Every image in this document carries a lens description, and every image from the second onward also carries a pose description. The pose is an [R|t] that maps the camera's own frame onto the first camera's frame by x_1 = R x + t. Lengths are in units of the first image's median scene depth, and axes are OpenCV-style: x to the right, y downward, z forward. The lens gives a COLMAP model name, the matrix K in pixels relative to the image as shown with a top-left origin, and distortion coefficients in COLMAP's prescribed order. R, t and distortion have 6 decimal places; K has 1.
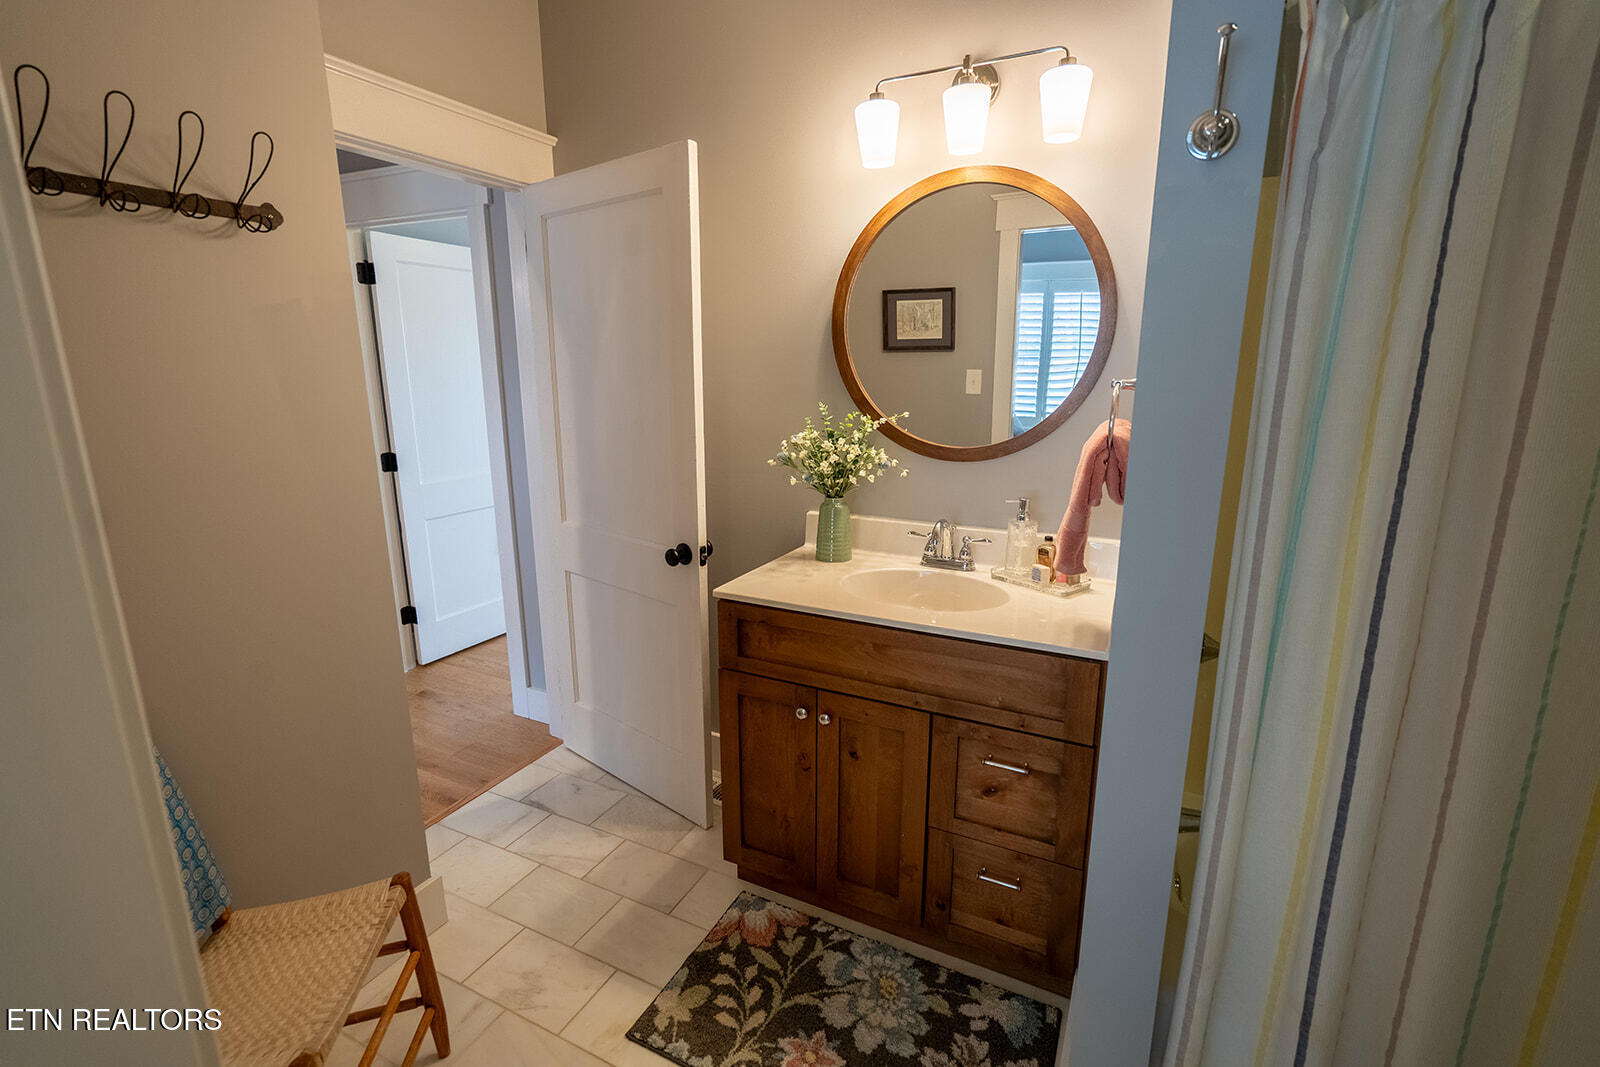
lens RADIAL K [[723.1, 0, 801.2], [0, 723.1, 525.7], [0, 0, 1]] dist [-0.010088, 0.008958]
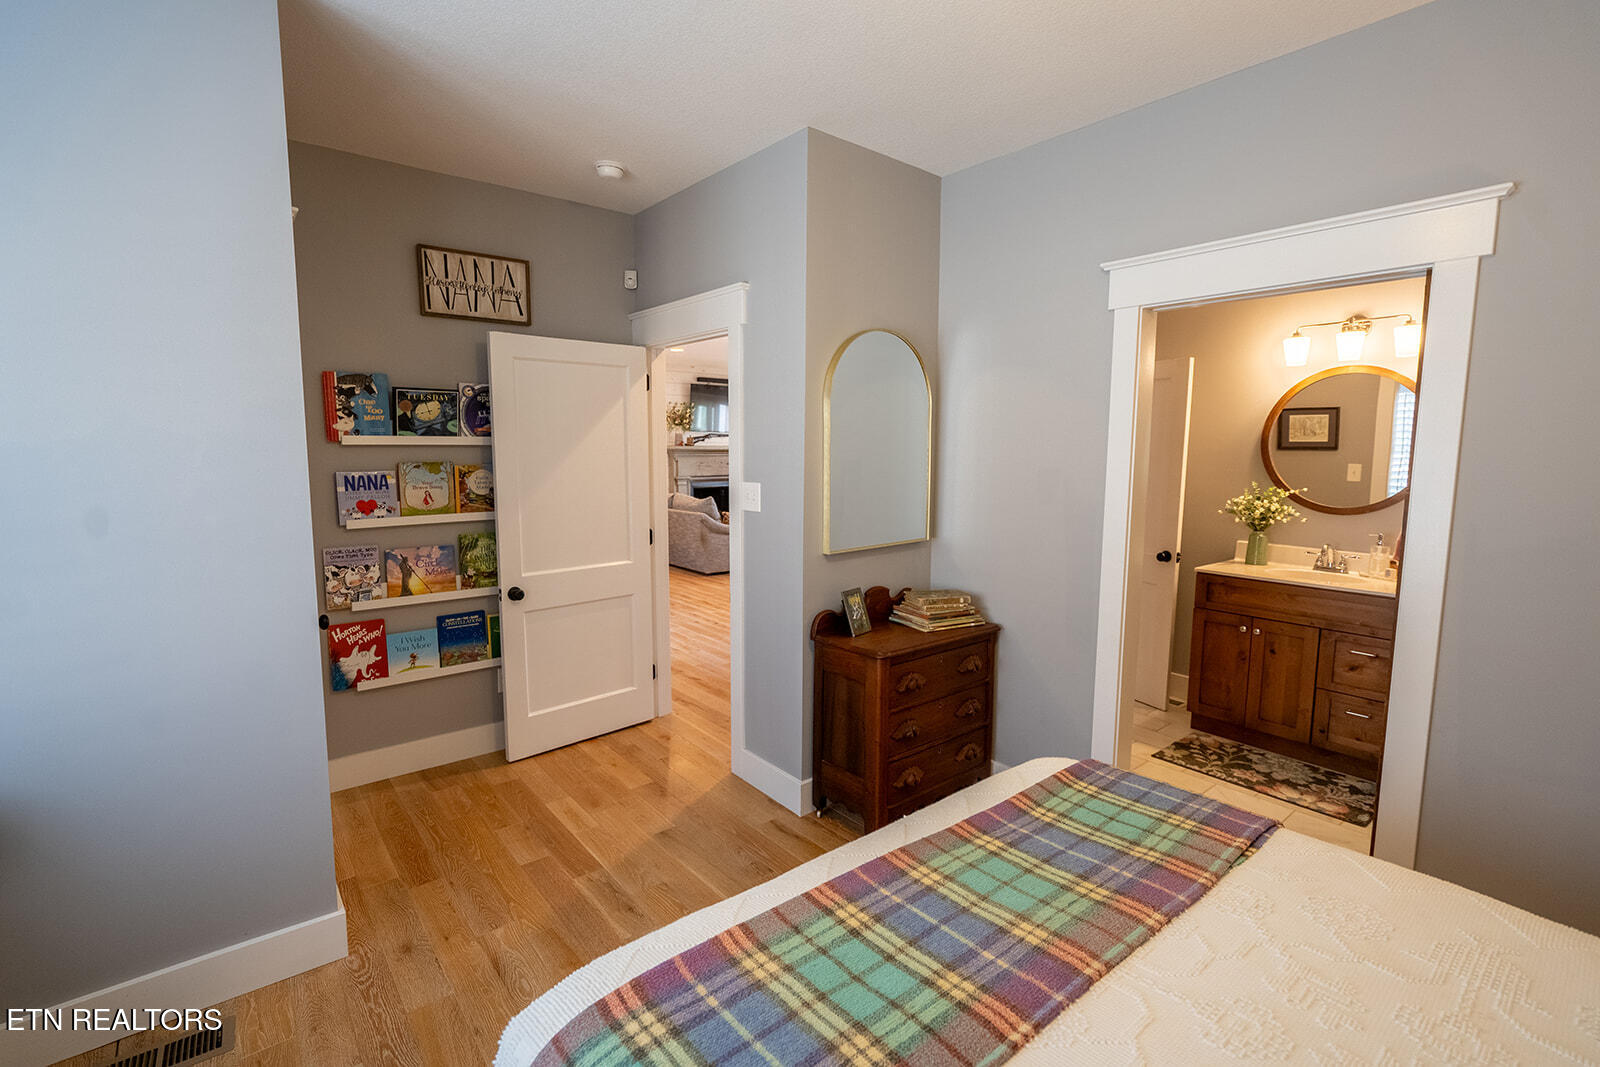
lens RADIAL K [[723.1, 0, 801.2], [0, 723.1, 525.7], [0, 0, 1]] dist [-0.010088, 0.008958]
pose [[0.908495, 0.053052, -0.414514, -0.277534], [-0.099303, 0.990904, -0.090821, 0.252237], [0.405925, 0.123673, 0.905500, -1.272345]]
